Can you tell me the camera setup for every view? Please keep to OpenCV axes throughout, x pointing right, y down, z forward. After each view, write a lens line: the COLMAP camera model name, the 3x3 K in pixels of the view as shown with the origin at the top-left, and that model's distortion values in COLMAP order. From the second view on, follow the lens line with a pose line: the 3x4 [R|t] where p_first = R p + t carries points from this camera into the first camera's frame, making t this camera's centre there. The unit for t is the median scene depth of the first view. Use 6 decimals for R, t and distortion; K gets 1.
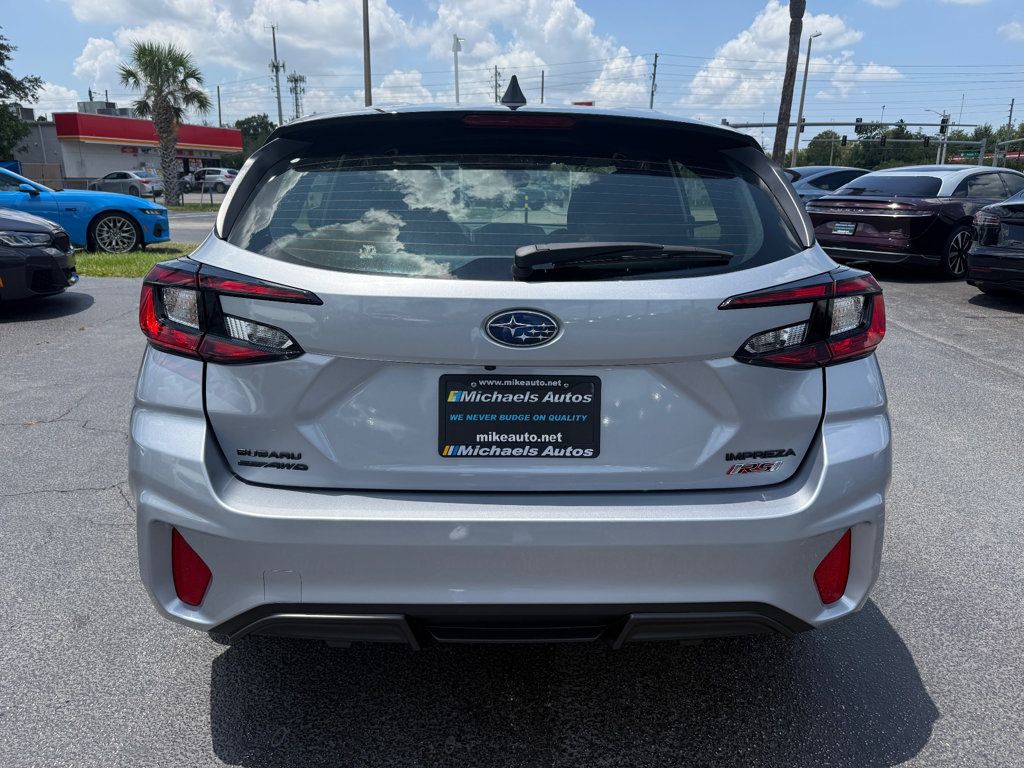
lens RADIAL K [[725.2, 0, 512.0], [0, 725.2, 384.0], [0, 0, 1]] dist [0.040897, -0.059573]
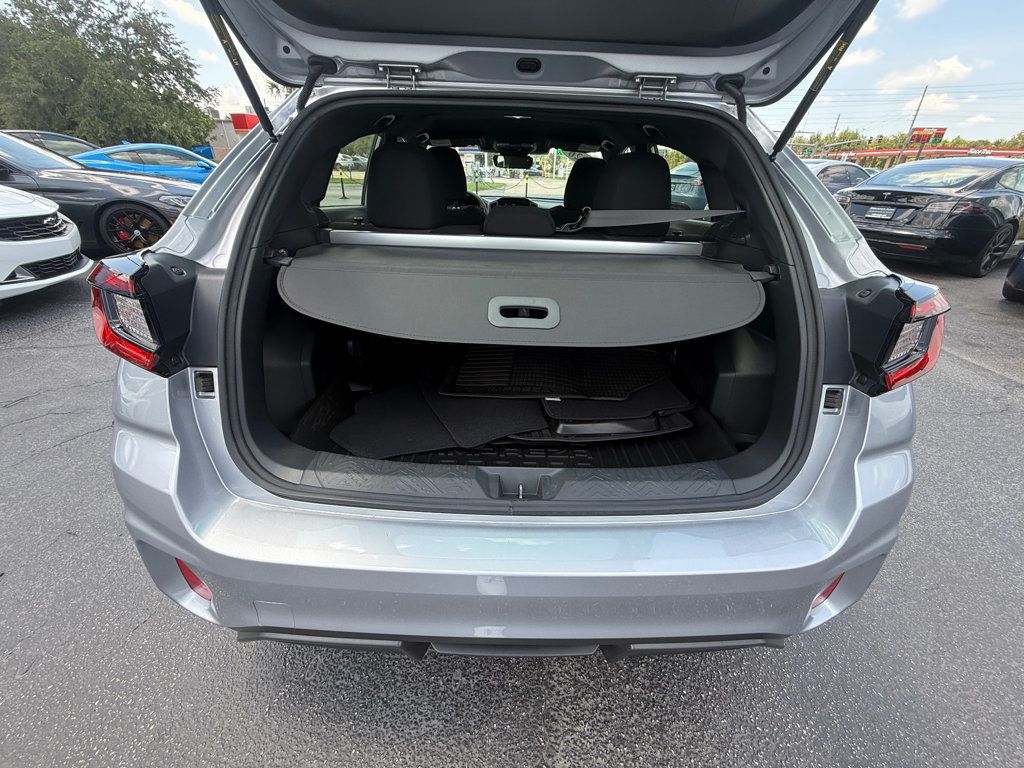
lens RADIAL K [[416.3, 0, 512.0], [0, 416.3, 384.0], [0, 0, 1]] dist [-0.009787, -0.000124]
pose [[0.999735, 0.022515, -0.004890, -0.002078], [-0.020959, 0.976847, 0.212910, -0.121724], [0.009570, -0.212751, 0.977060, 0.451309]]
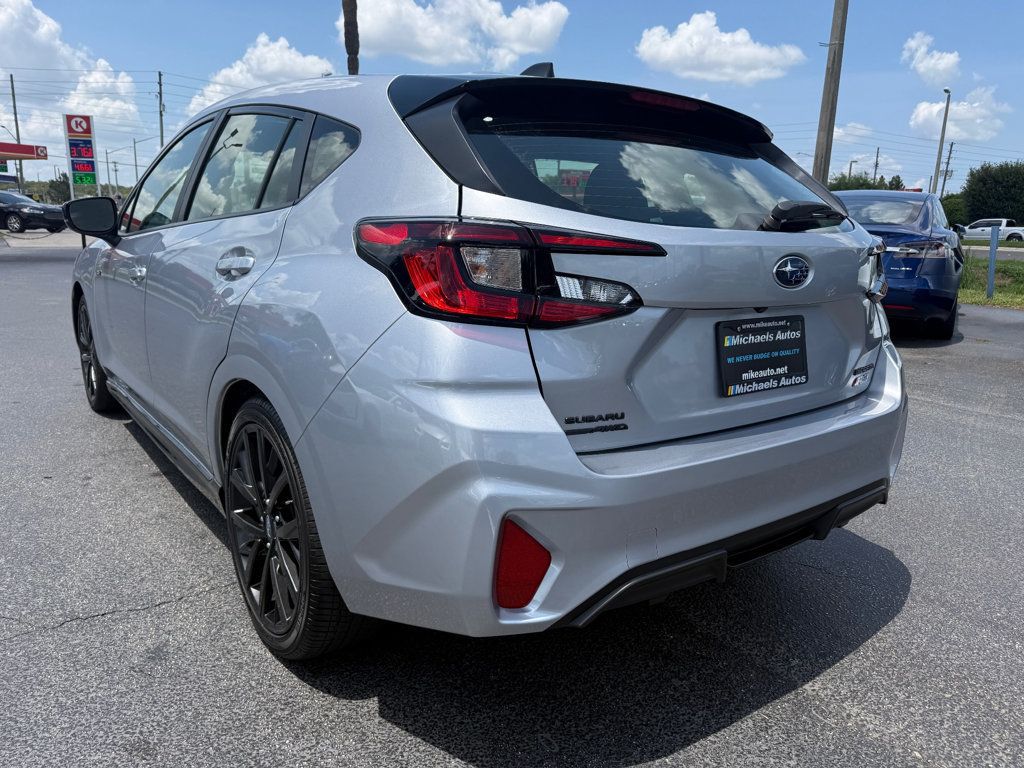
lens RADIAL K [[734.2, 0, 512.0], [0, 734.2, 384.0], [0, 0, 1]] dist [-0.005776, -0.001714]
pose [[0.811878, -0.114770, 0.572436, -0.844926], [0.136745, 0.990595, 0.004664, 0.026912], [-0.567588, 0.074491, 0.819936, 0.241609]]
